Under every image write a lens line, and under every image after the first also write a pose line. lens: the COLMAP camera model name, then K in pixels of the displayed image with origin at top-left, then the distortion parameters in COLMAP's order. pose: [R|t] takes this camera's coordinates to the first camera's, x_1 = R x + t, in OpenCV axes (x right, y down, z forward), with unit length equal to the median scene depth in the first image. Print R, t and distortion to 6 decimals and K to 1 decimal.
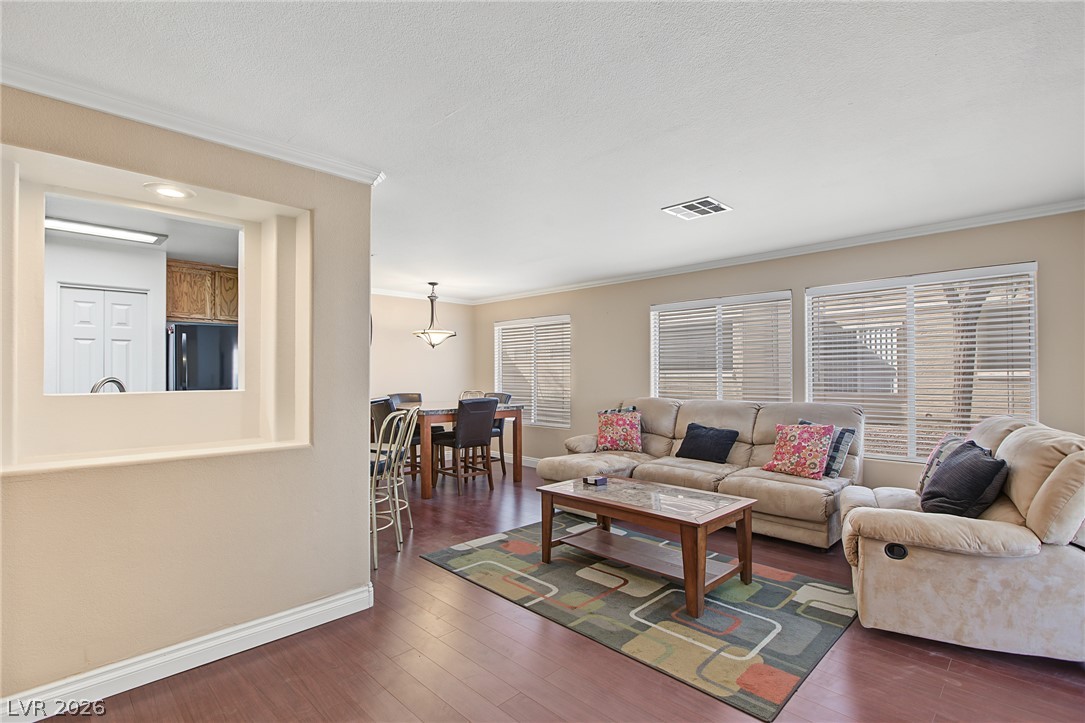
lens RADIAL K [[518.7, 0, 542.5], [0, 518.7, 361.5], [0, 0, 1]] dist [-0.001805, -0.000202]
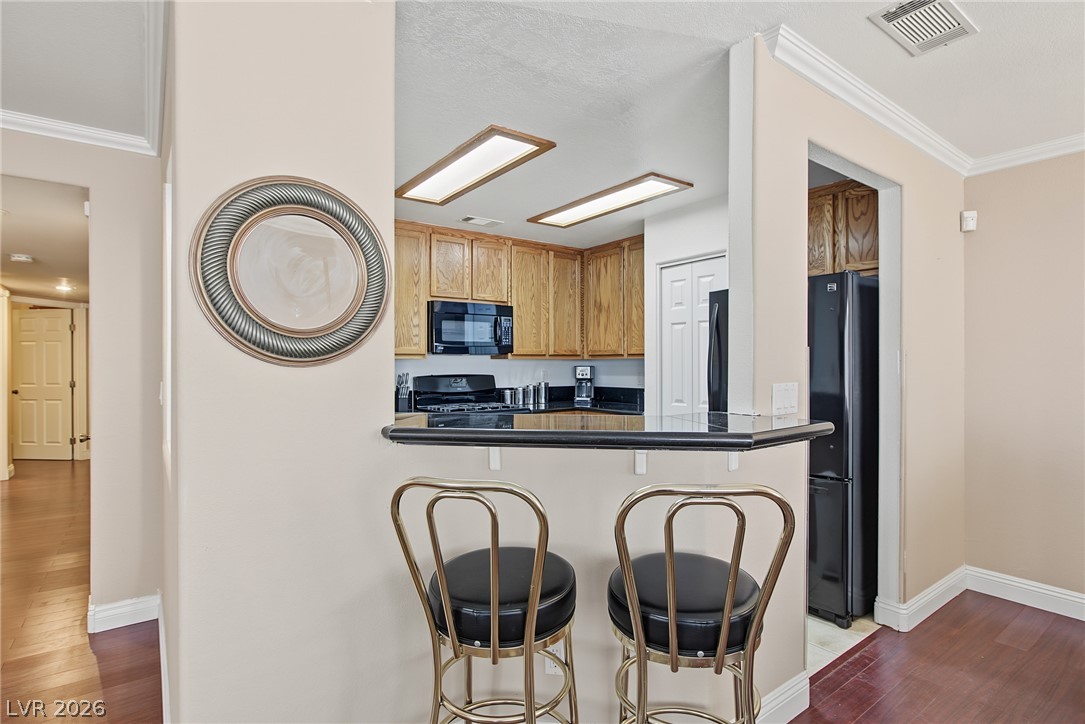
lens RADIAL K [[538.5, 0, 542.0], [0, 538.5, 365.6], [0, 0, 1]] dist [-0.001604, -0.000259]
pose [[-0.147686, 0.005191, -0.989021, 0.036606], [0.024100, 0.999708, 0.001648, 0.018050], [0.988741, -0.023592, -0.147768, 0.774316]]
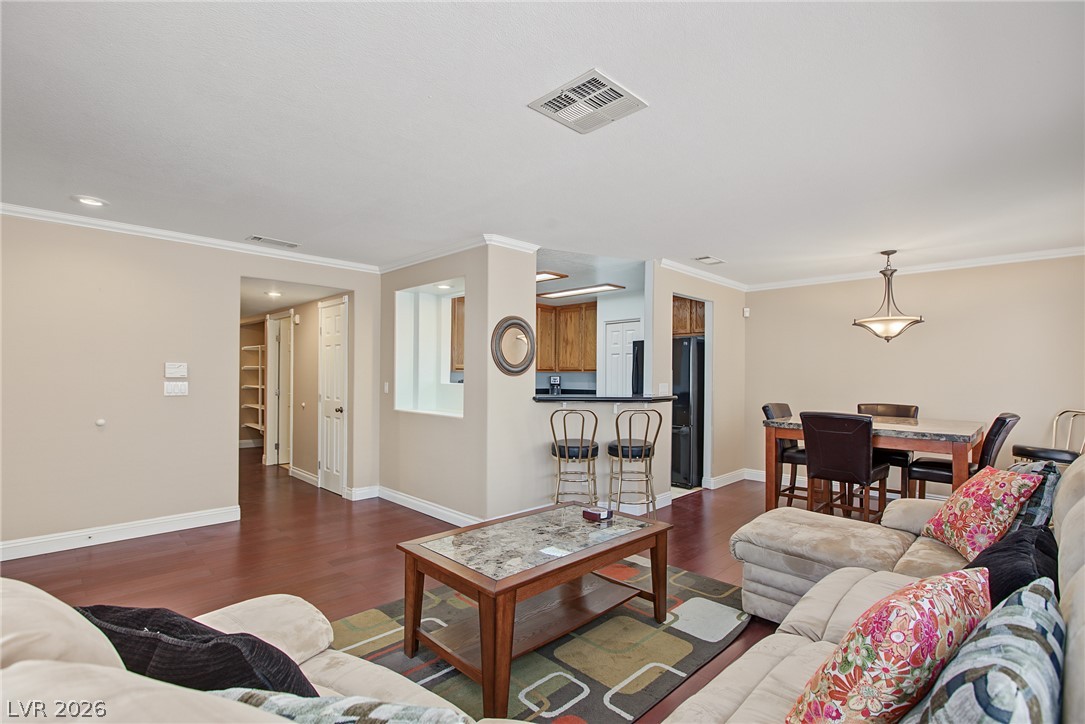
lens RADIAL K [[508.1, 0, 544.3], [0, 508.1, 371.9], [0, 0, 1]] dist [-0.002687, -0.000377]
pose [[0.010935, -0.002316, -0.999938, 0.610893], [0.014726, 0.999889, -0.002155, 0.011613], [0.999832, -0.014702, 0.010968, 0.647654]]
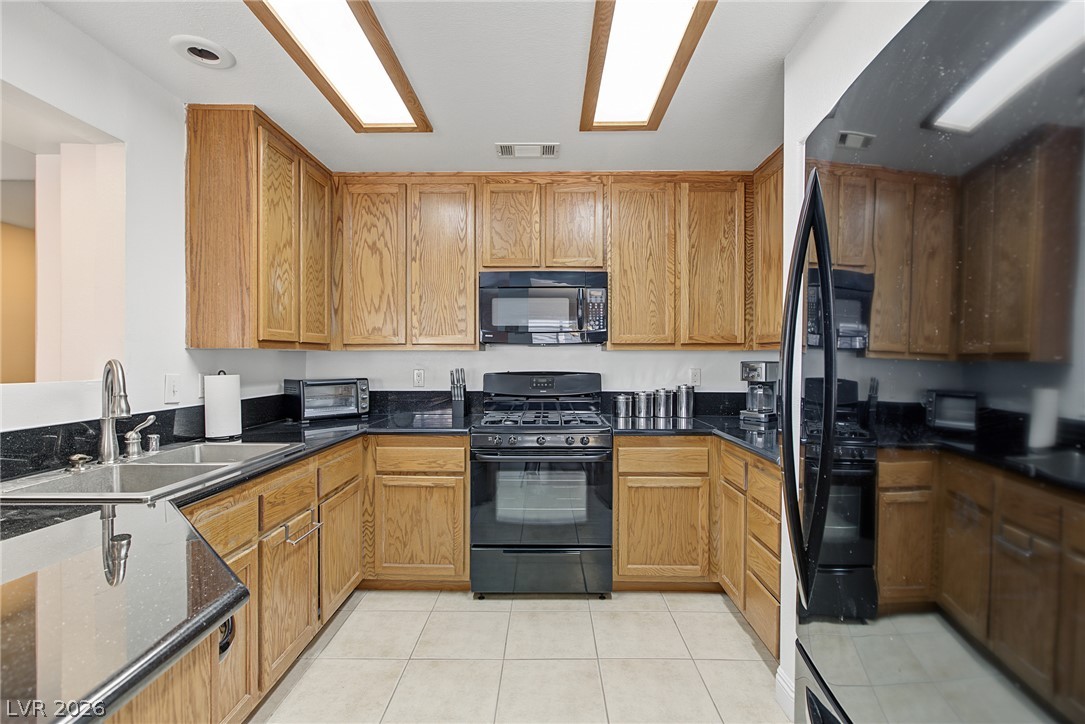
lens RADIAL K [[501.4, 0, 542.5], [0, 501.4, 362.0], [0, 0, 1]] dist [-0.002584, -0.000015]
pose [[-0.712072, 0.006486, -0.702076, -0.402094], [0.015530, 0.999858, -0.006513, 0.023264], [0.701934, -0.015541, -0.712072, 0.948208]]
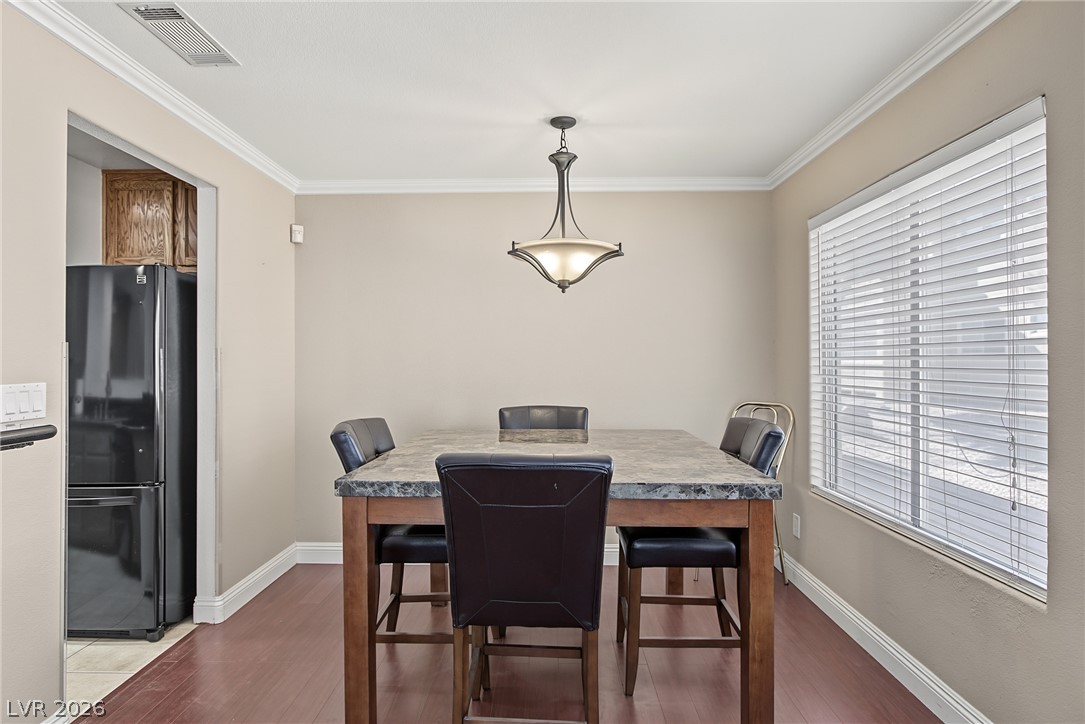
lens RADIAL K [[587.0, 0, 539.0], [0, 587.0, 359.5], [0, 0, 1]] dist [-0.001203, 0.000095]
pose [[0.691890, -0.001493, -0.722001, 0.108452], [0.017129, 0.999750, 0.014346, 0.020568], [0.721799, -0.022293, 0.691743, 0.866055]]
